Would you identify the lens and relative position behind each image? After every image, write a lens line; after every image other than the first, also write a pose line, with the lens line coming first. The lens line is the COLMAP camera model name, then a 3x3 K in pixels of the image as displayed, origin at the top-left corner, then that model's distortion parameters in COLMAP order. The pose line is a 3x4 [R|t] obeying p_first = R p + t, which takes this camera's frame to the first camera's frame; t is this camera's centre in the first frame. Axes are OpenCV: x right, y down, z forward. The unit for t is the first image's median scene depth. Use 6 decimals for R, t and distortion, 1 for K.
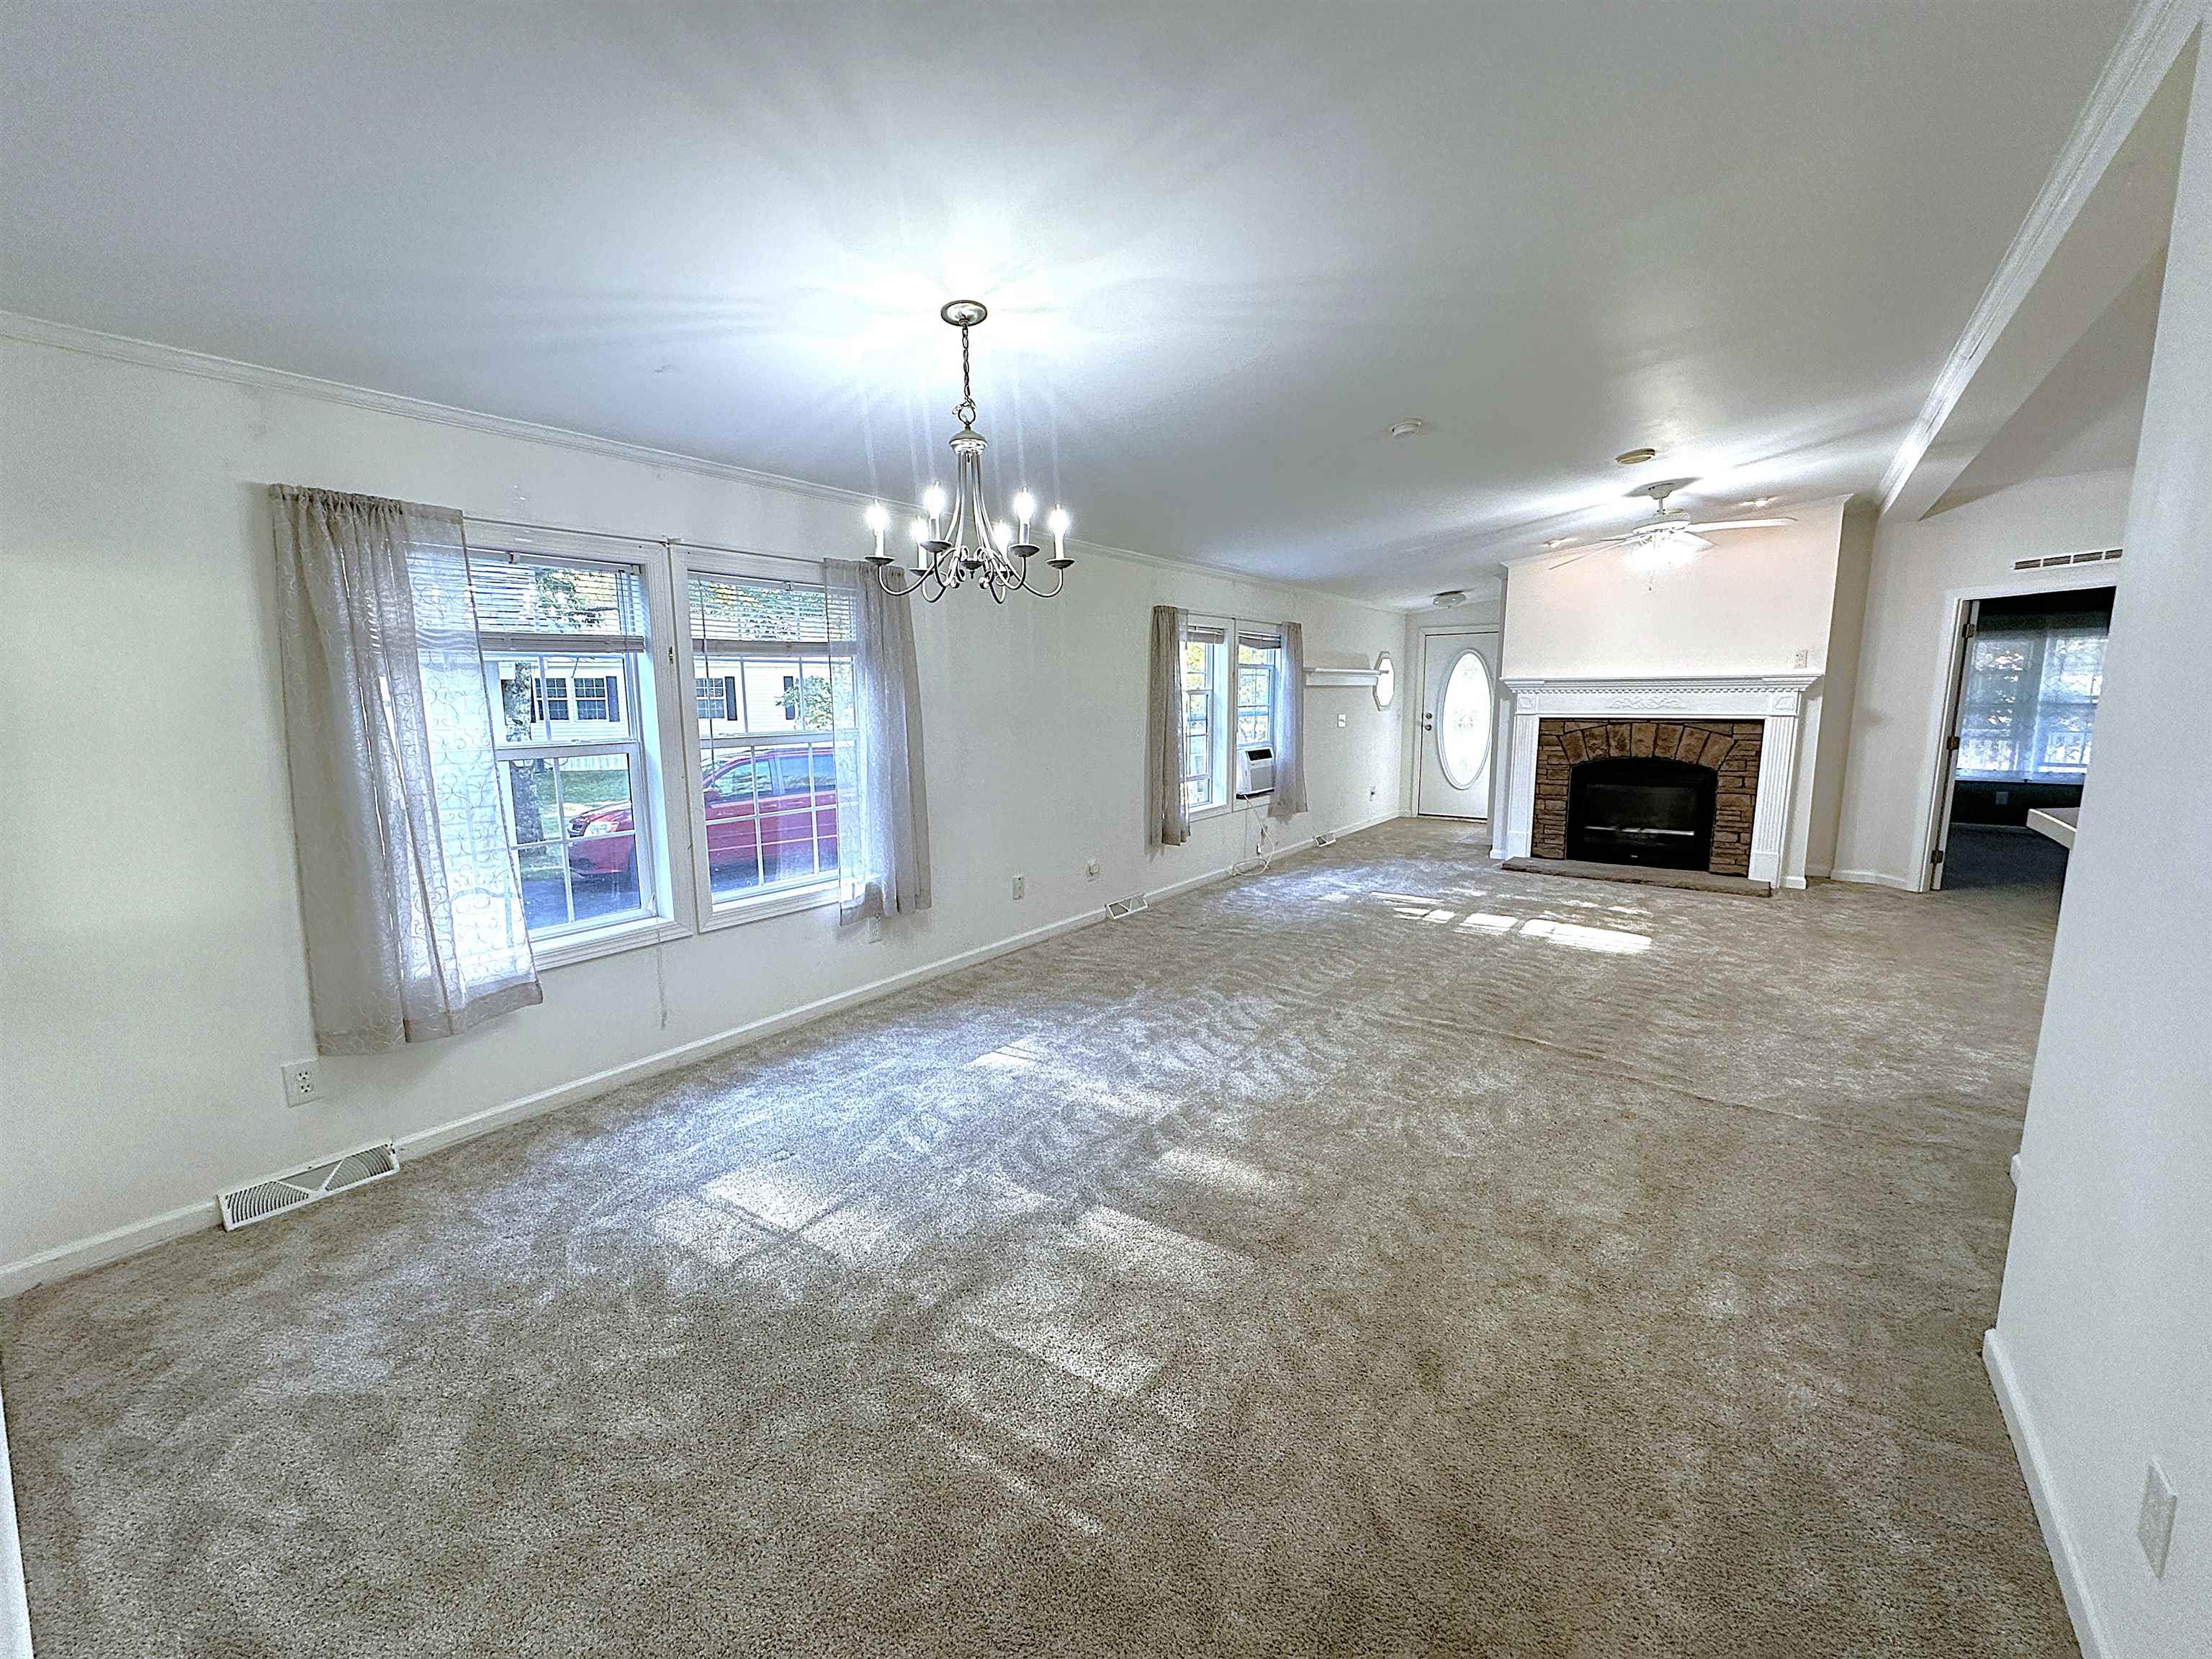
lens RADIAL K [[881.0, 0, 1108.2], [0, 881.0, 825.4], [0, 0, 1]] dist [-0.001027, 0.000389]
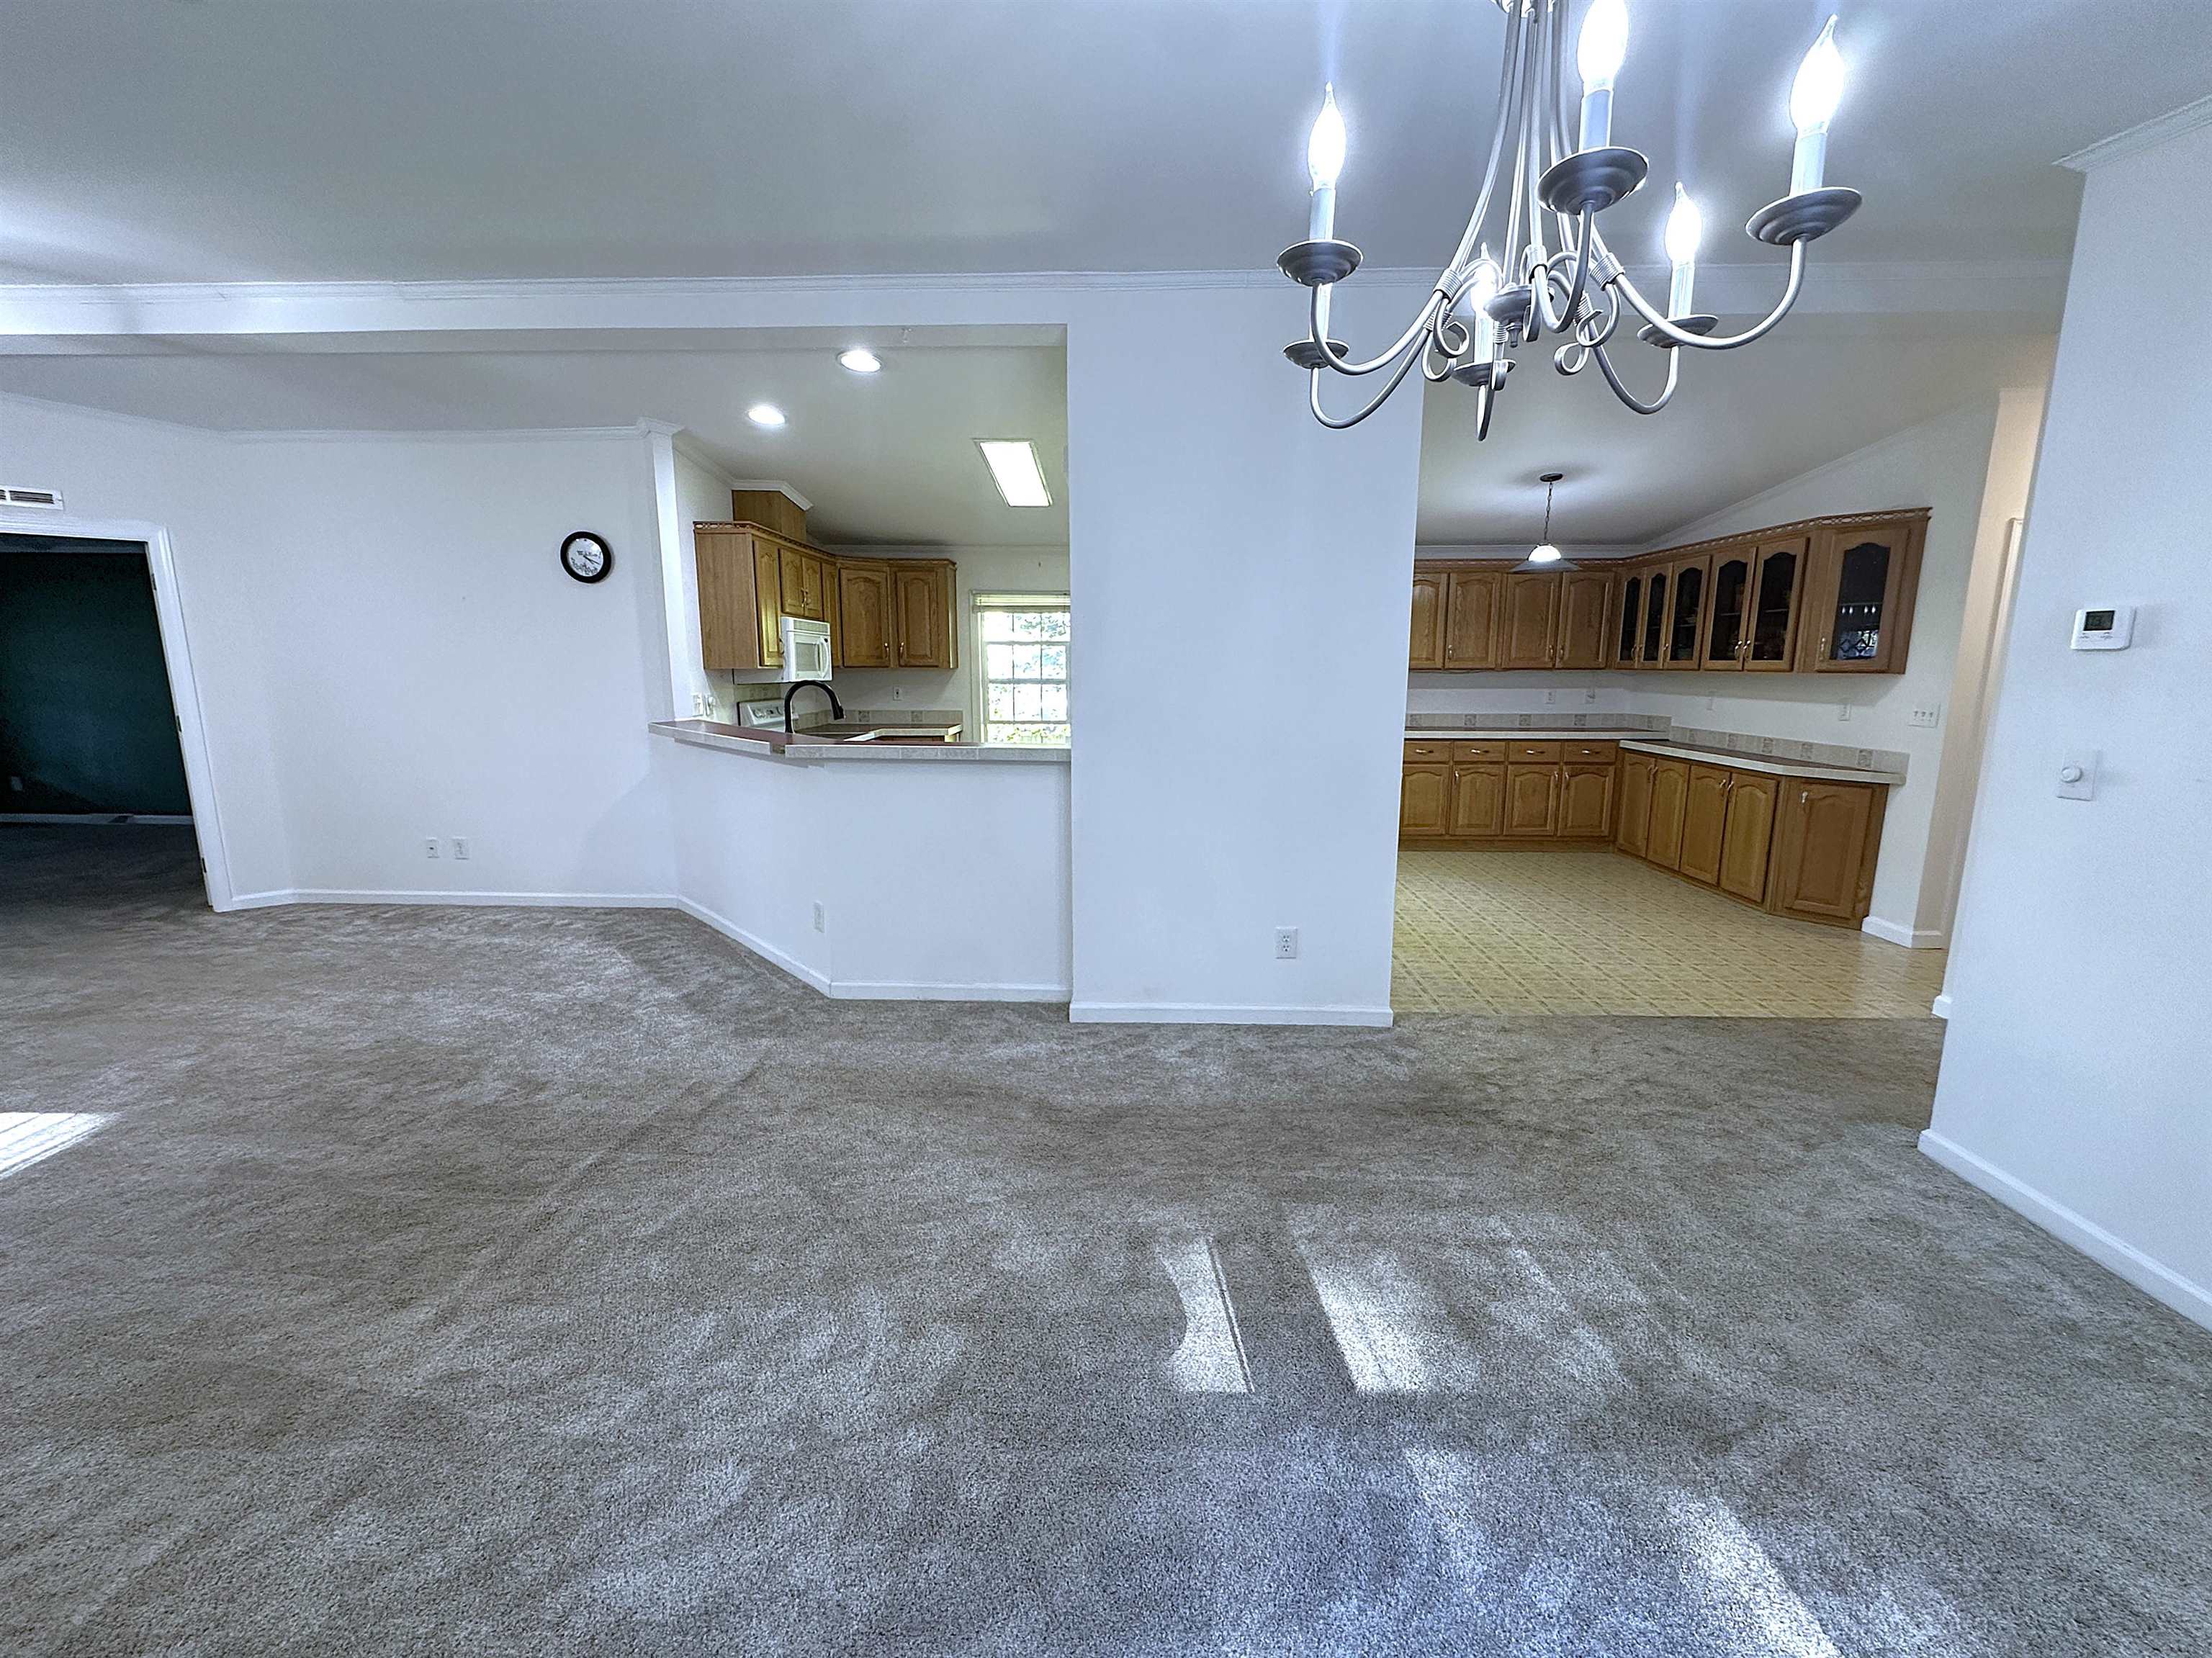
lens RADIAL K [[907.8, 0, 1106.0], [0, 907.8, 824.4], [0, 0, 1]] dist [-0.002644, 0.000914]
pose [[-0.573448, -0.139528, 0.807273, -0.227089], [0.120892, 0.960190, 0.251834, -0.113544], [-0.810273, 0.242006, -0.533752, 0.798275]]
